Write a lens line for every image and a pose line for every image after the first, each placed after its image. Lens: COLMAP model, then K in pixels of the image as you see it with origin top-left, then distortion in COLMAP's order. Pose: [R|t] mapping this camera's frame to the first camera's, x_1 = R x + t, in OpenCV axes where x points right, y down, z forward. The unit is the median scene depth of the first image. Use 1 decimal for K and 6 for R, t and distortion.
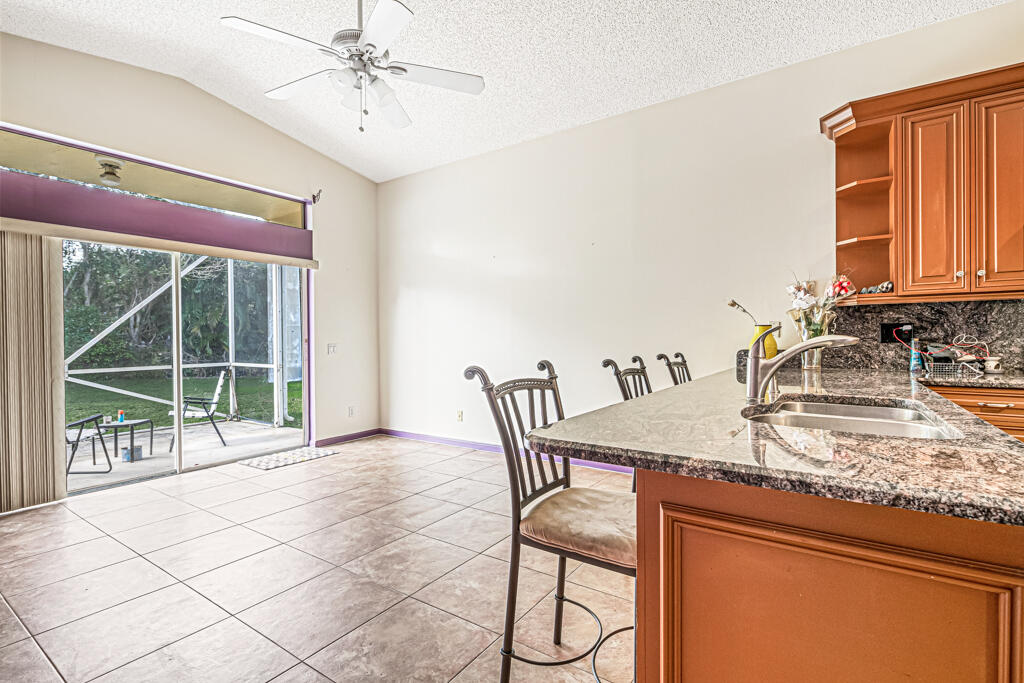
lens RADIAL K [[473.0, 0, 518.0], [0, 473.0, 341.6], [0, 0, 1]] dist [-0.002512, -0.000698]
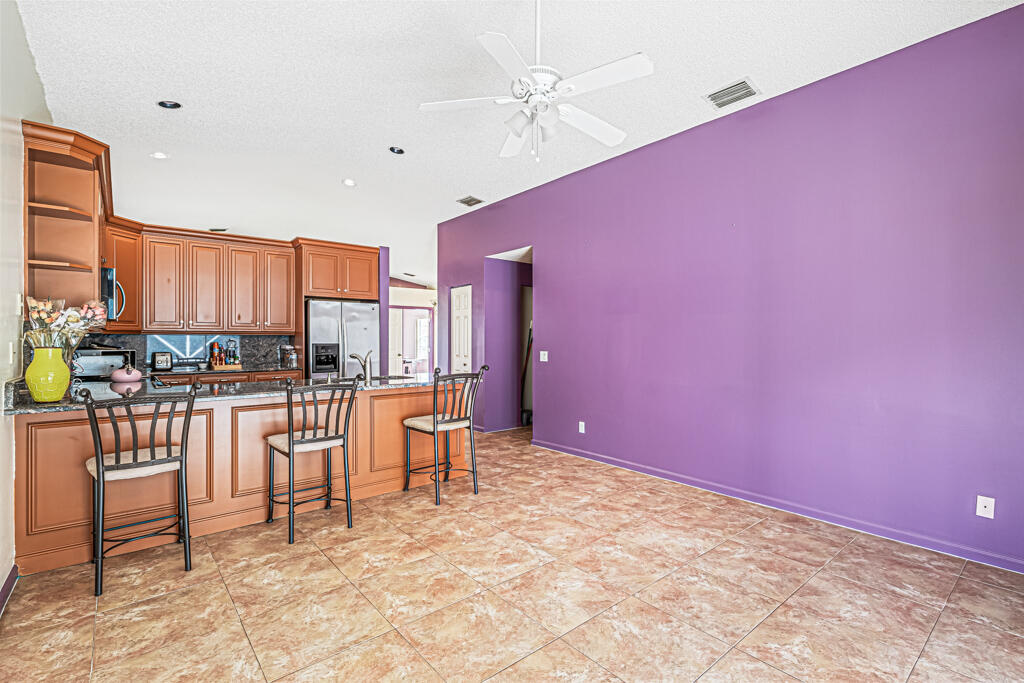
lens RADIAL K [[473.0, 0, 531.3], [0, 473.0, 340.9], [0, 0, 1]] dist [-0.002512, -0.000698]
pose [[-0.969349, 0.008445, 0.245541, -0.497331], [0.010338, 0.999926, 0.006421, -0.049340], [-0.245469, 0.008763, -0.969365, 1.755473]]
